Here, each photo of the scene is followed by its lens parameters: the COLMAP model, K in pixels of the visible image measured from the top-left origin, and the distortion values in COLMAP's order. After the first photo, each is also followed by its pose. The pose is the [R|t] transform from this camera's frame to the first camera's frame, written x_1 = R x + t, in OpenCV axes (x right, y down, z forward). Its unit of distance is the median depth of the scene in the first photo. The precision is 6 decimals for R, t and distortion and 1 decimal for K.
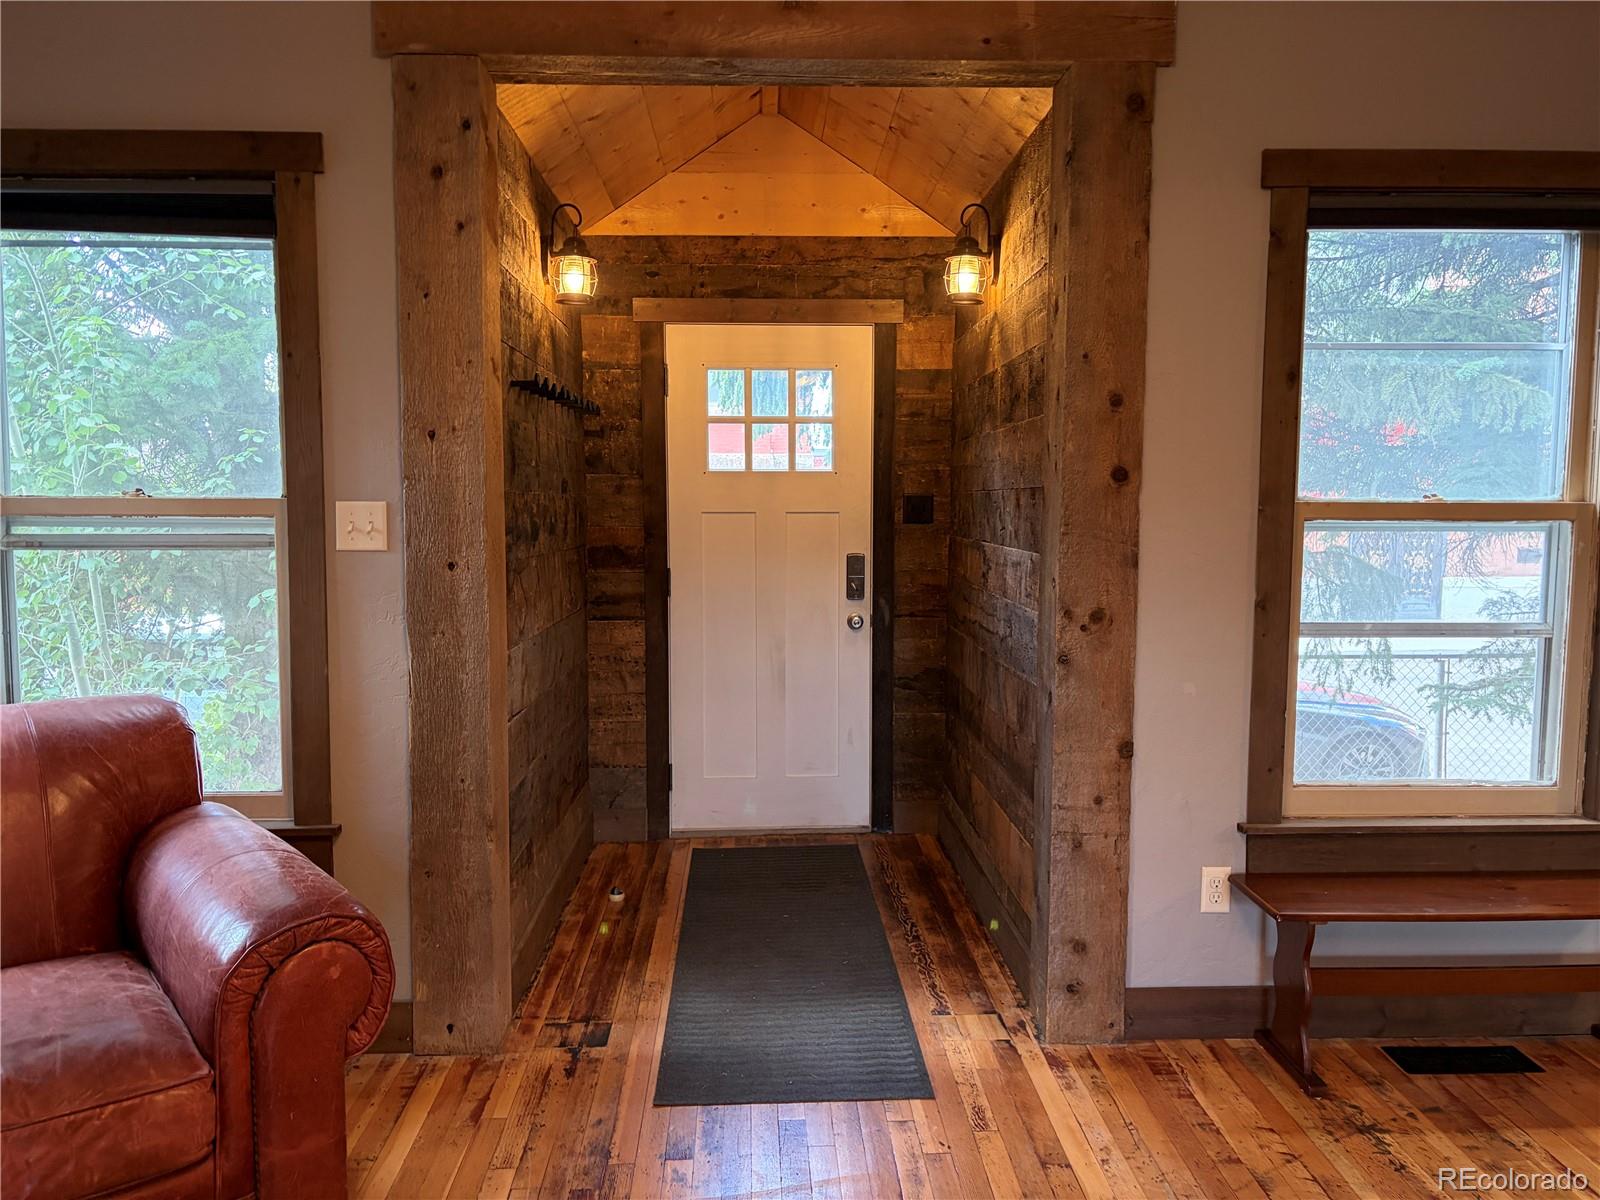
lens RADIAL K [[1196.1, 0, 809.6], [0, 1196.1, 600.1], [0, 0, 1]] dist [0.022946, -0.007884]
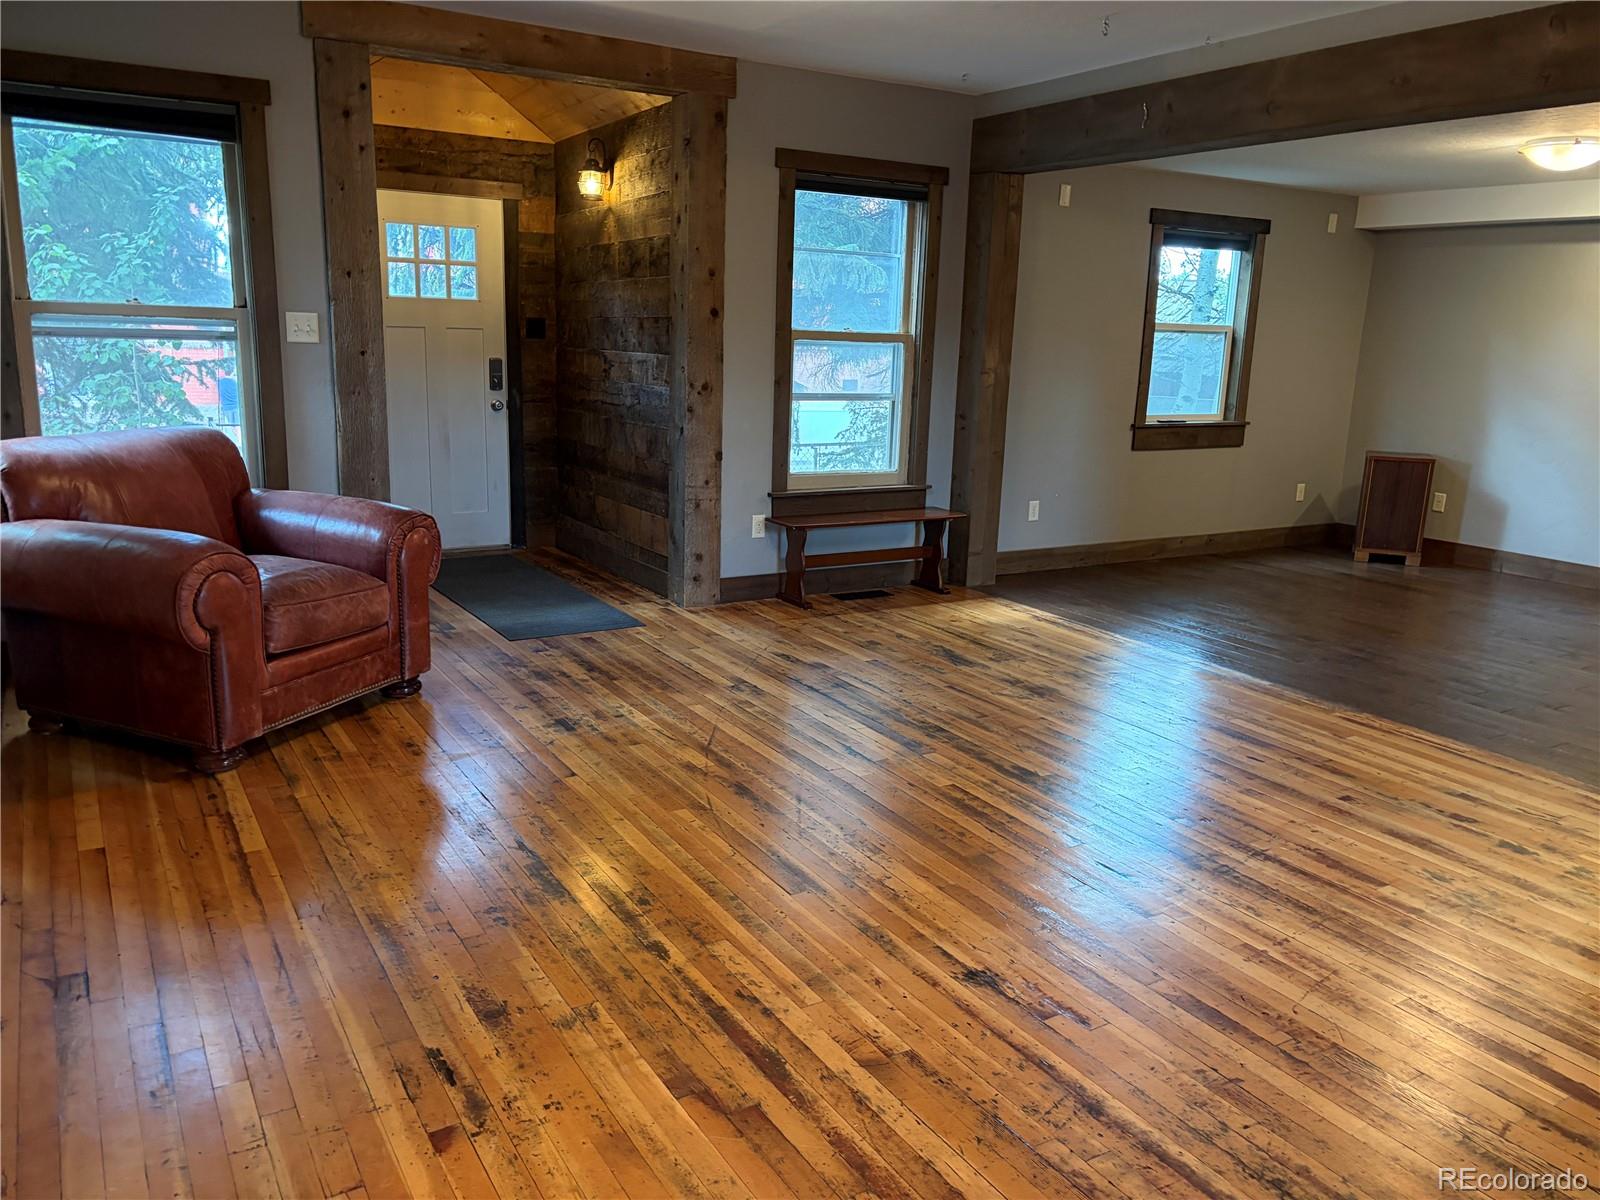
lens RADIAL K [[1196.1, 0, 809.6], [0, 1196.1, 600.1], [0, 0, 1]] dist [0.022946, -0.007884]
pose [[0.872237, -0.080912, 0.482344, -0.552446], [0.014246, 0.990005, 0.140309, 0.082490], [-0.488875, -0.115511, 0.864672, -0.772535]]
